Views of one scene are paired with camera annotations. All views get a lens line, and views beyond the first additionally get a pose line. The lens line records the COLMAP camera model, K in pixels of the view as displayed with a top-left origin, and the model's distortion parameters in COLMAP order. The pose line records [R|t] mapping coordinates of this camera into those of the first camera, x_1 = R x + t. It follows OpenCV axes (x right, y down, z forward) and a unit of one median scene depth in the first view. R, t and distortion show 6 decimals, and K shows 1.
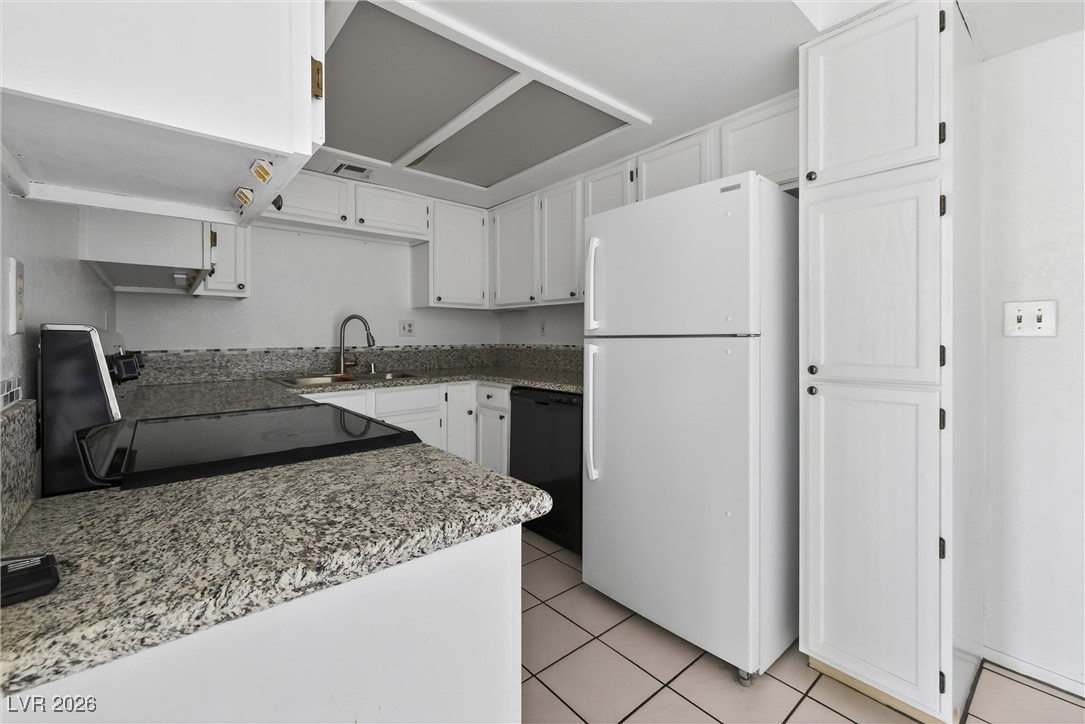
lens RADIAL K [[457.7, 0, 532.7], [0, 457.7, 339.1], [0, 0, 1]] dist [0.002402, -0.000249]
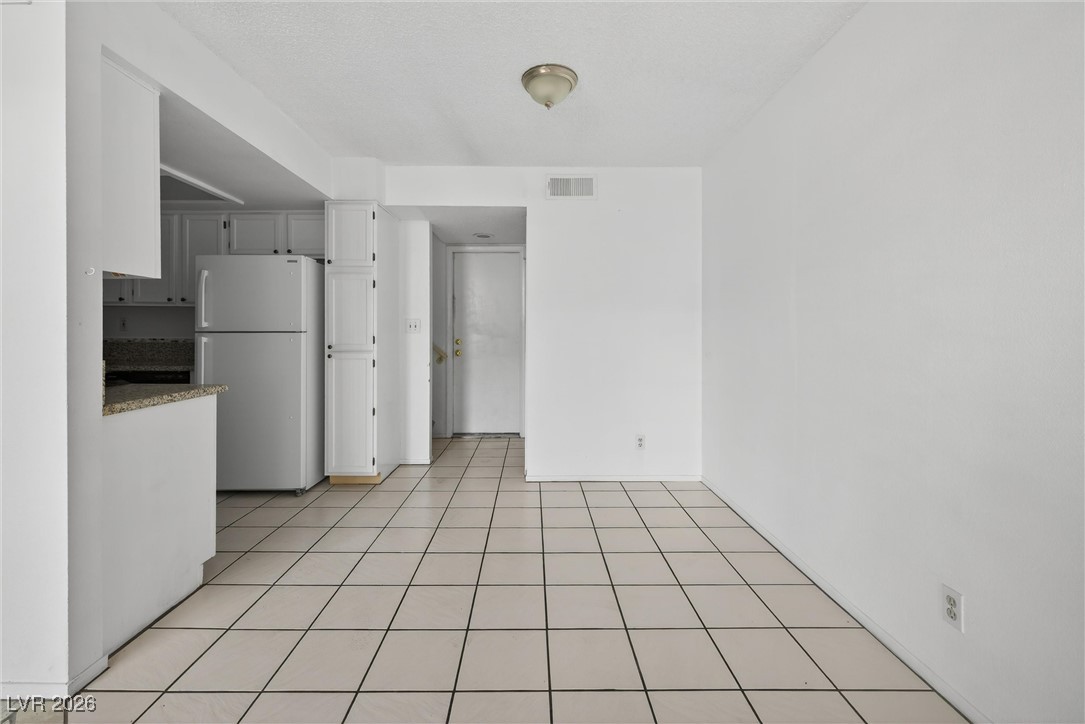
lens RADIAL K [[455.5, 0, 533.2], [0, 455.5, 335.5], [0, 0, 1]] dist [0.001676, -0.000483]
pose [[0.634375, -0.001673, 0.773024, -0.368029], [-0.000623, 0.999996, 0.002676, 0.001720], [-0.773025, -0.002179, 0.634371, -0.898629]]
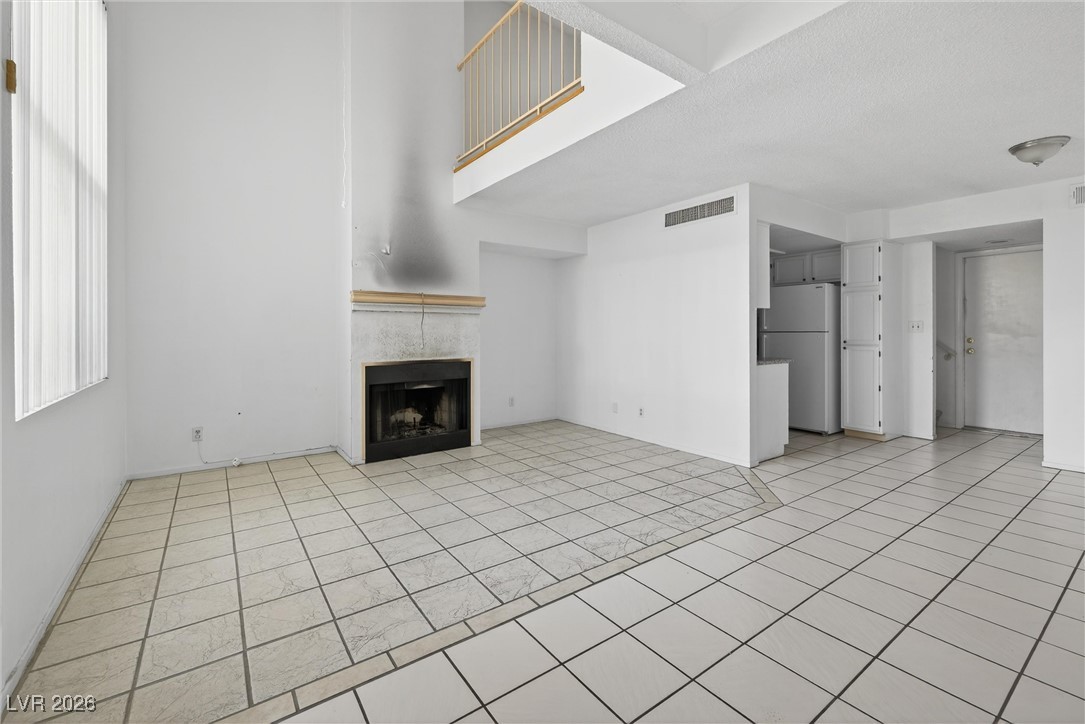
lens RADIAL K [[457.7, 0, 534.0], [0, 457.7, 333.9], [0, 0, 1]] dist [0.002402, -0.000249]
pose [[0.996848, 0.000415, -0.079330, -1.043343], [-0.000561, 0.999998, -0.001809, 0.011149], [0.079329, 0.001848, 0.996847, -1.891657]]
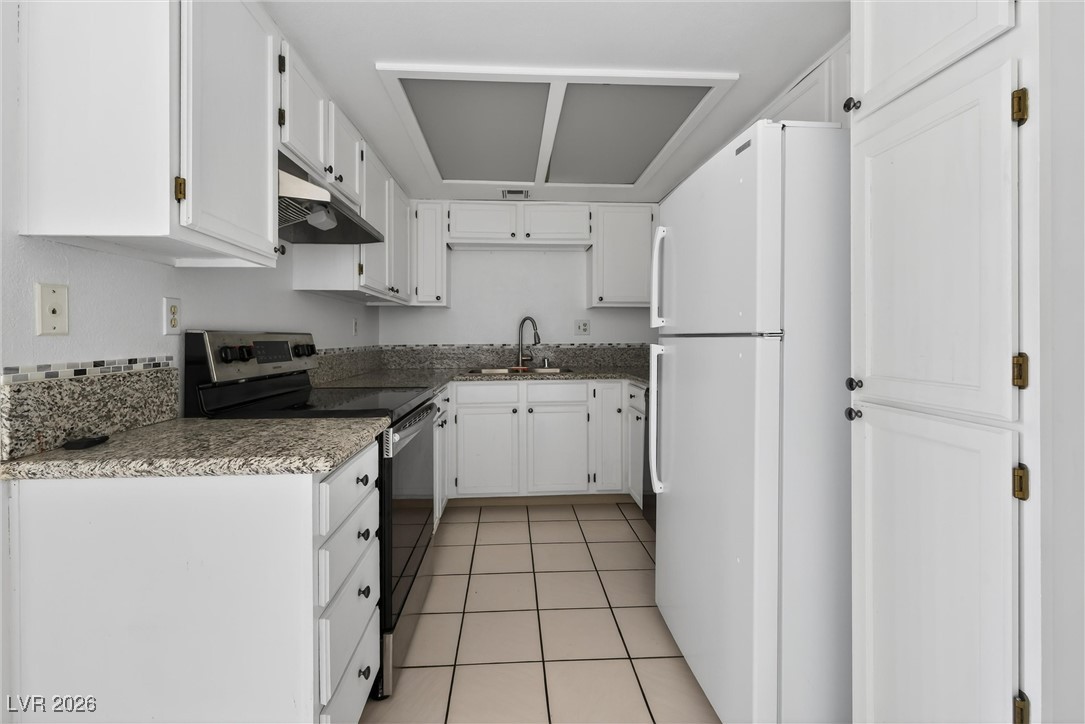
lens RADIAL K [[457.7, 0, 531.1], [0, 457.7, 339.1], [0, 0, 1]] dist [0.002402, -0.000249]
pose [[0.801202, 0.005038, -0.598373, 0.471041], [-0.002657, 0.999985, 0.004861, -0.002291], [0.598388, -0.002304, 0.801203, 0.114299]]
